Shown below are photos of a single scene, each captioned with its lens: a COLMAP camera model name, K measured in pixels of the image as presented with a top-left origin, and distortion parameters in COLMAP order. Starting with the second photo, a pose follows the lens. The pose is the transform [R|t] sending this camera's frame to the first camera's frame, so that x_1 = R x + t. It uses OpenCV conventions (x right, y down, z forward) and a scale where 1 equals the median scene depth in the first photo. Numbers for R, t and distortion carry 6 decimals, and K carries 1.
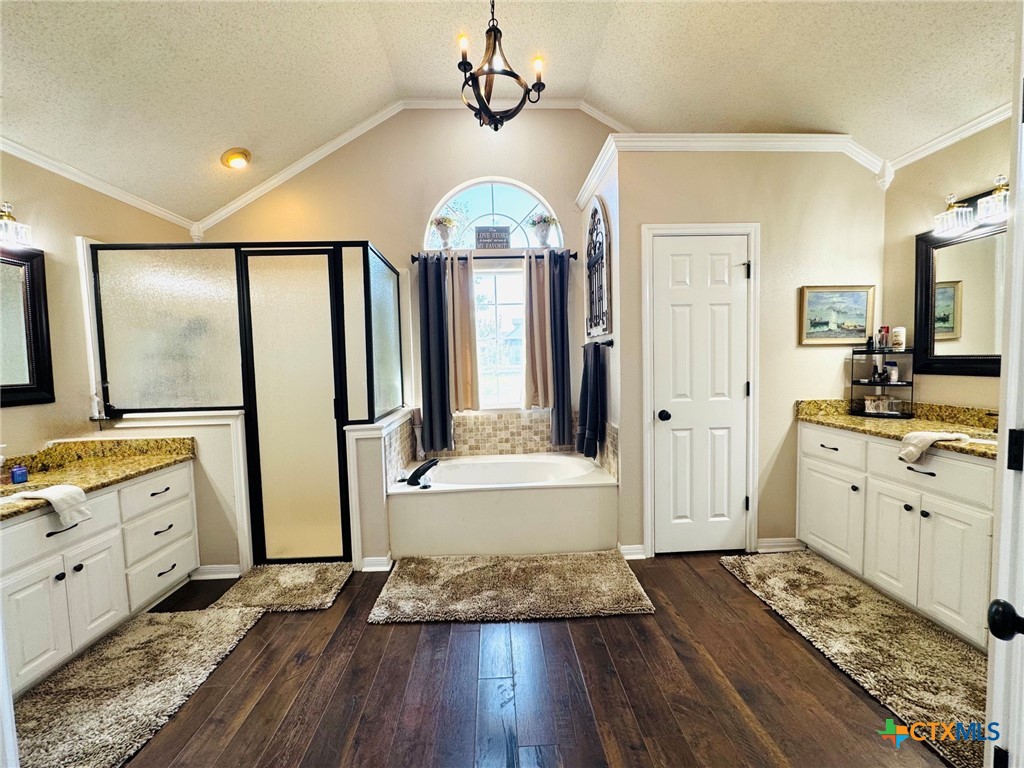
lens RADIAL K [[411.4, 0, 510.1], [0, 411.4, 384.3], [0, 0, 1]] dist [-0.003704, -0.000727]
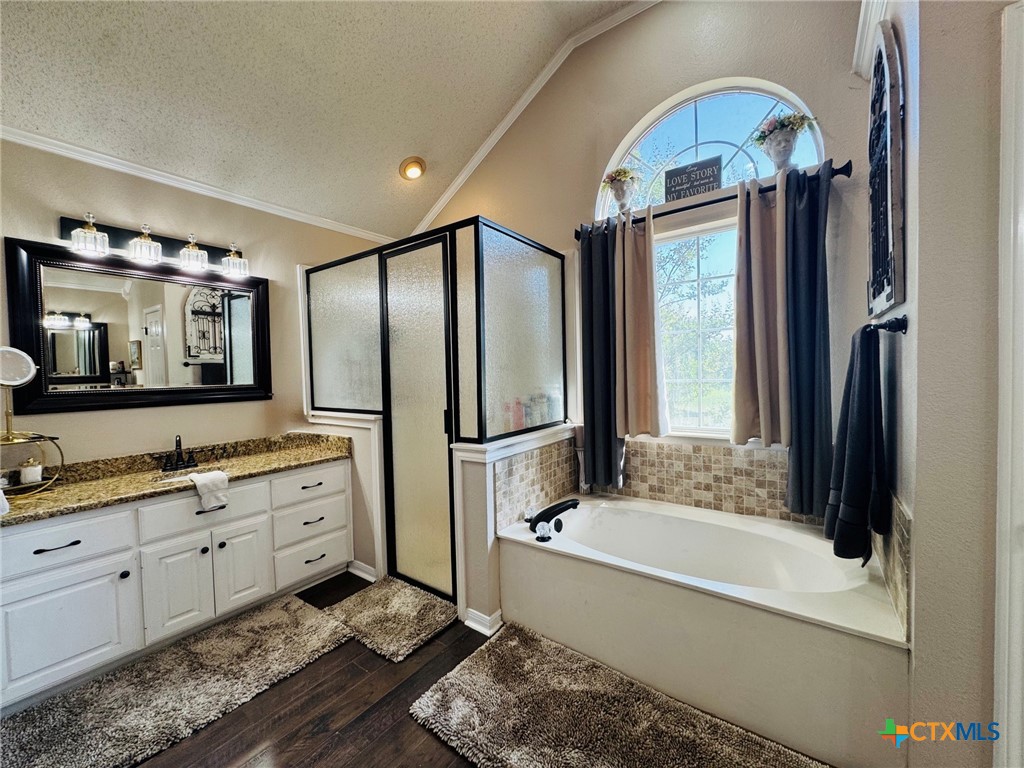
lens RADIAL K [[411.4, 0, 507.3], [0, 411.4, 384.2], [0, 0, 1]] dist [-0.003704, -0.000727]
pose [[0.782196, 0.026658, -0.622462, 0.200116], [-0.032122, 0.999481, 0.002439, -0.024190], [0.622204, 0.018087, 0.782646, 0.407317]]
